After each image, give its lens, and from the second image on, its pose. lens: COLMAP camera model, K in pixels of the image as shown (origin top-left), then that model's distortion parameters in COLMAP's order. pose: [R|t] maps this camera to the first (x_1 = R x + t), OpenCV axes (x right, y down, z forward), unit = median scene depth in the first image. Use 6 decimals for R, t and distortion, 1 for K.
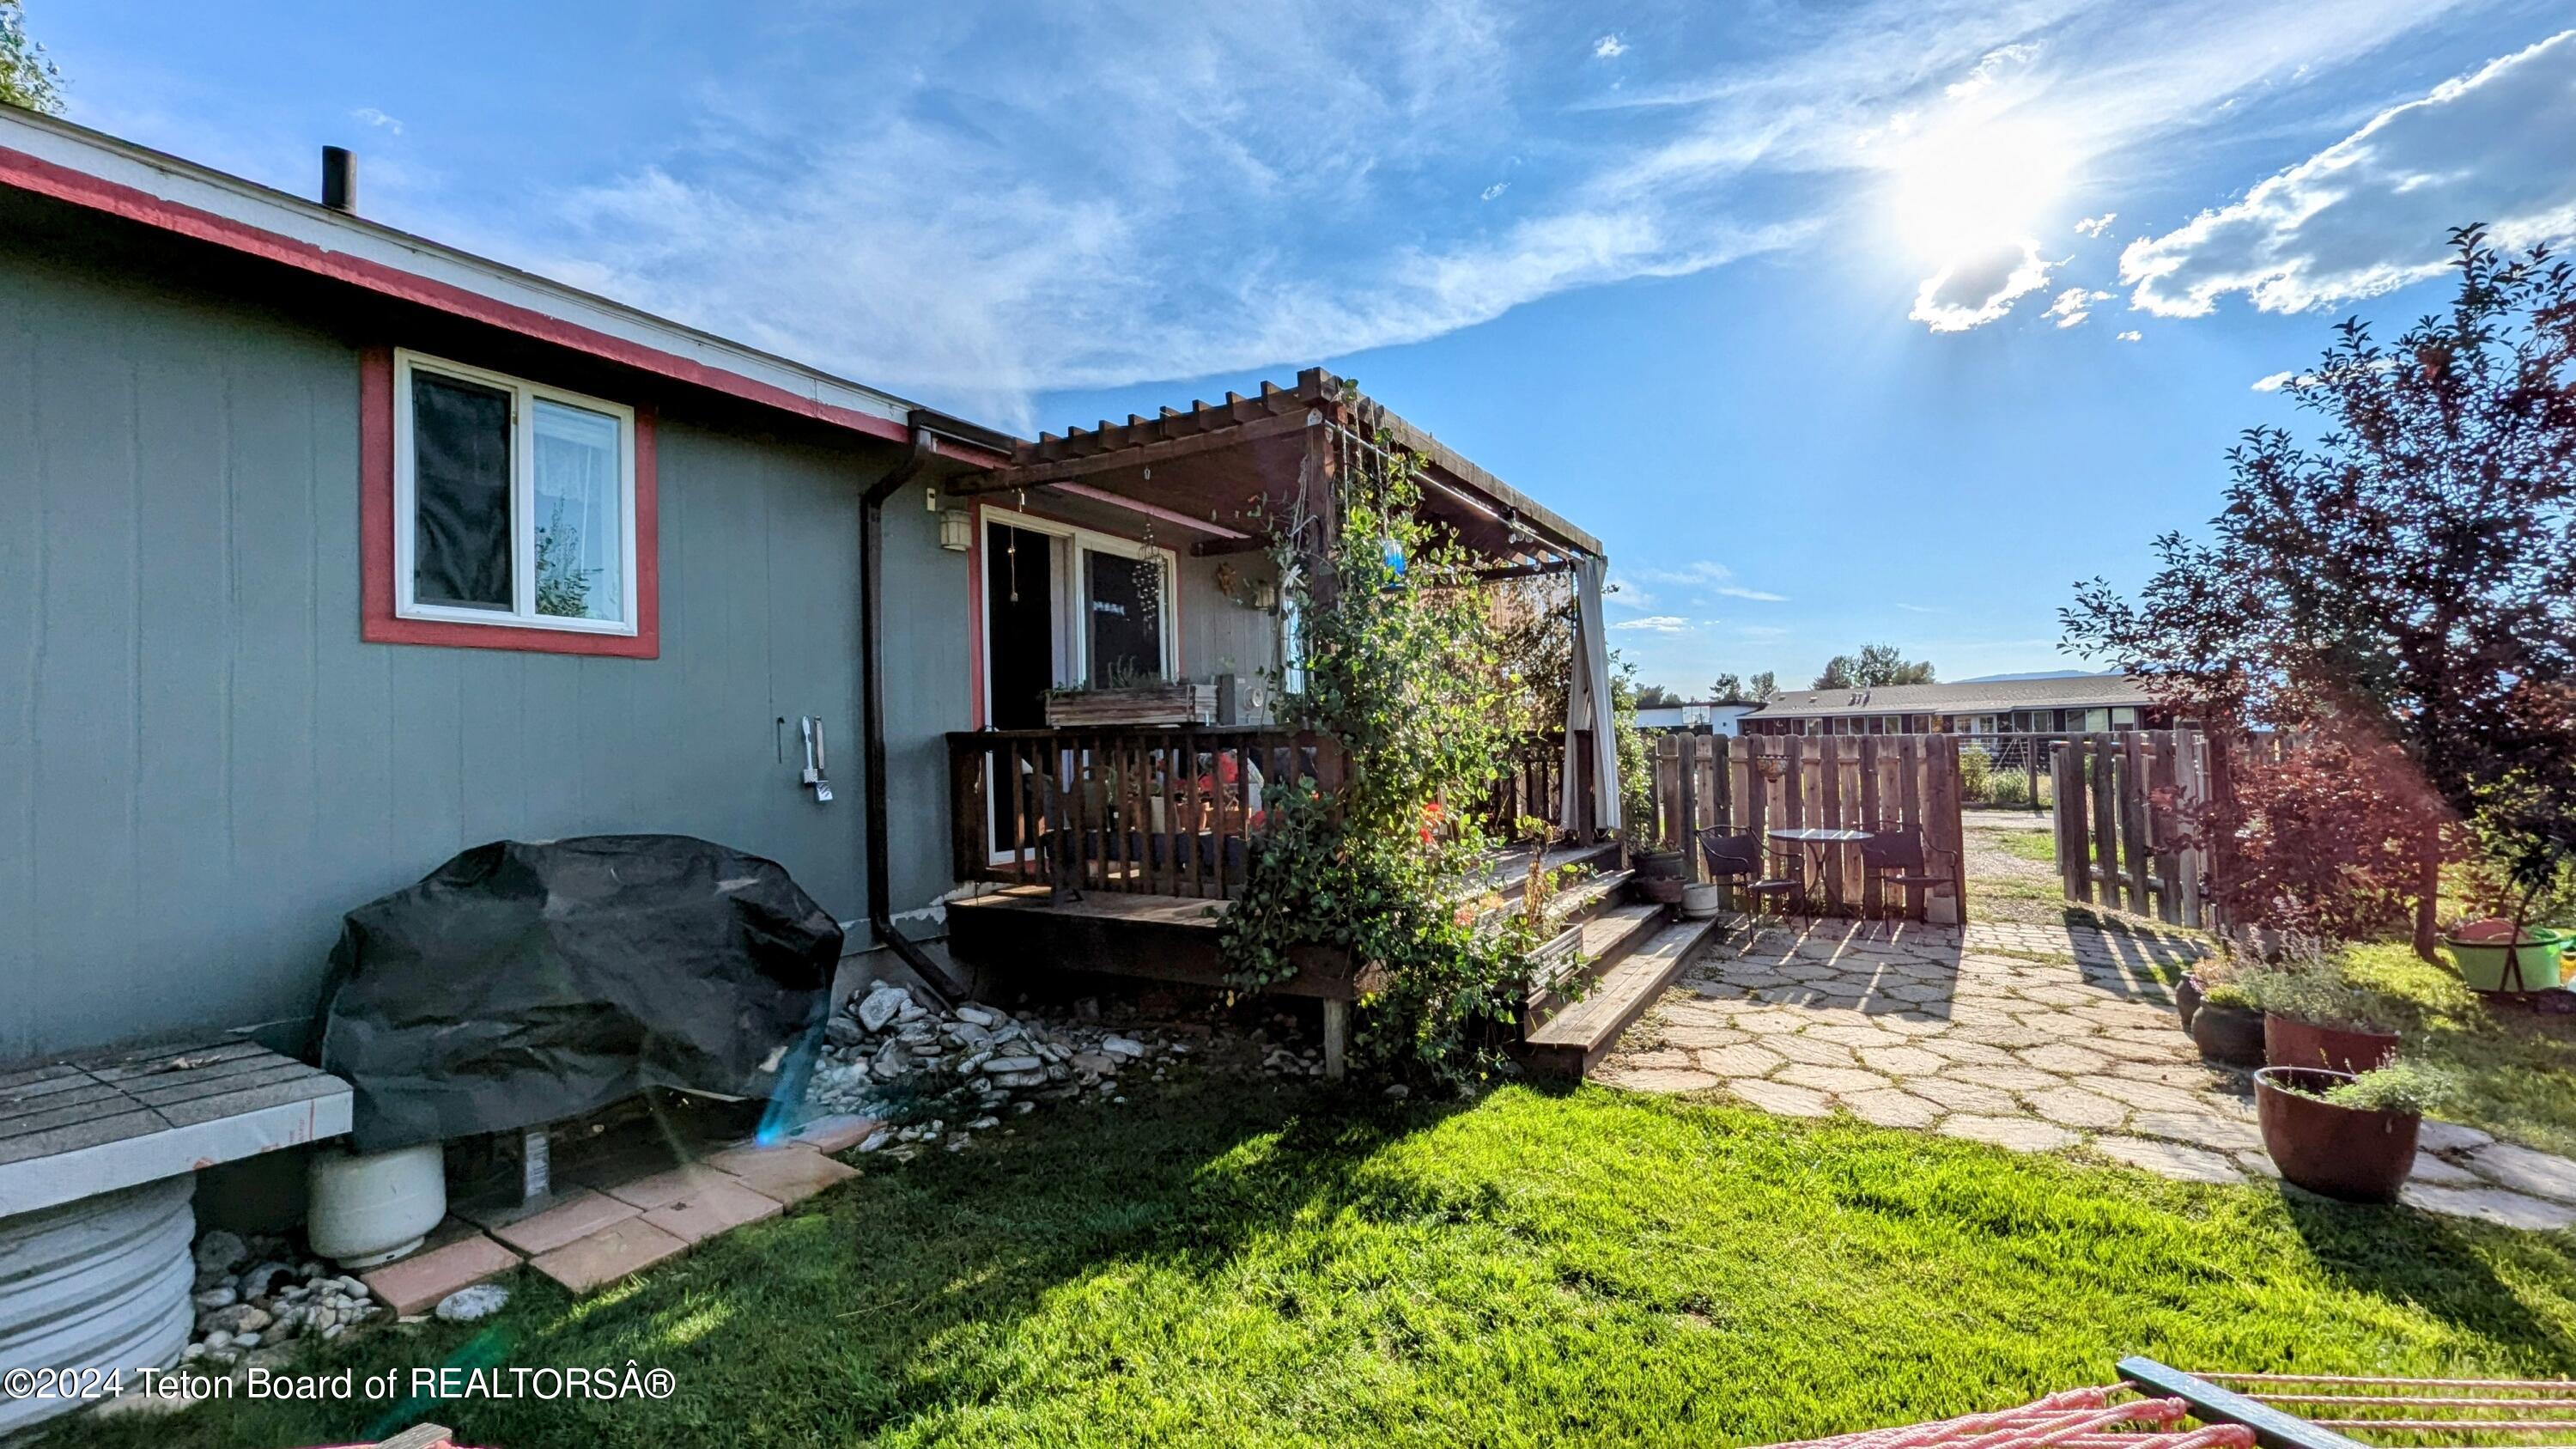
lens RADIAL K [[1066.2, 0, 1297.7], [0, 1066.2, 725.4], [0, 0, 1]] dist [-0.000213, 0.000036]
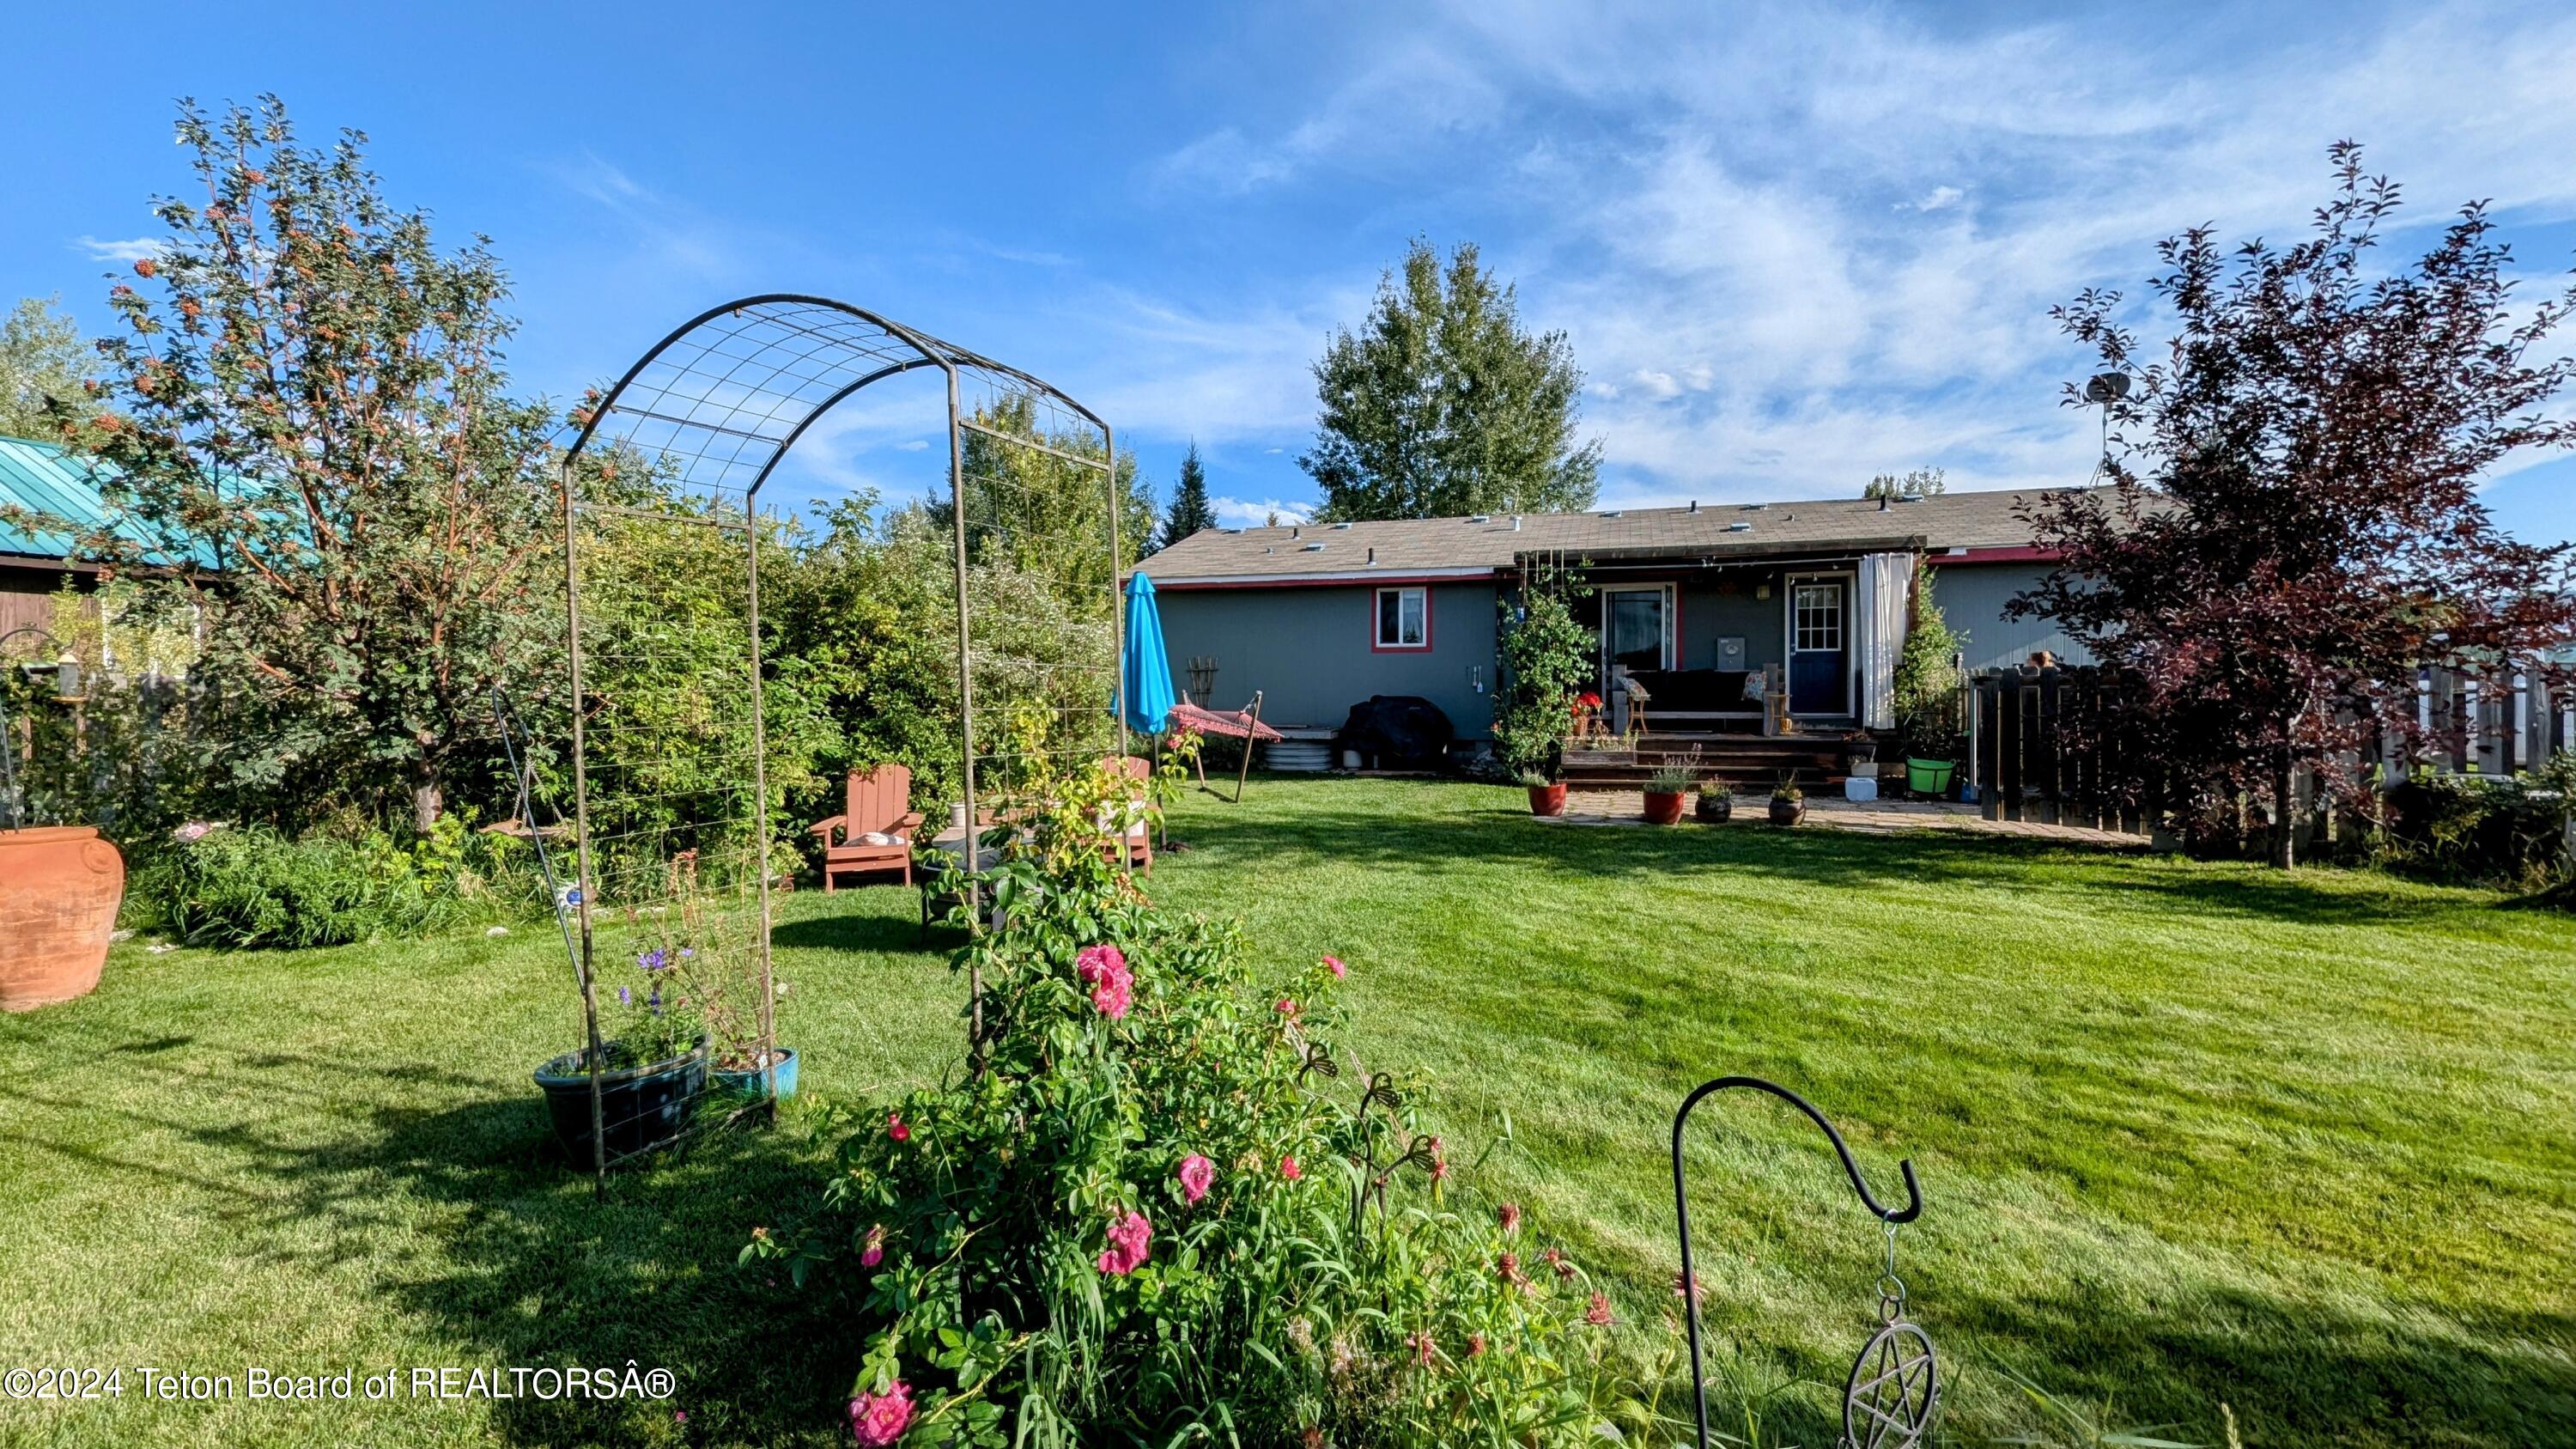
lens RADIAL K [[1044.0, 0, 1316.8], [0, 1044.0, 736.3], [0, 0, 1]] dist [0.000633, 0.000101]
pose [[0.242817, 0.056203, -0.968443, 2.628423], [0.016466, 0.997938, 0.062043, -0.000545], [0.969932, -0.031012, 0.241391, -0.270662]]
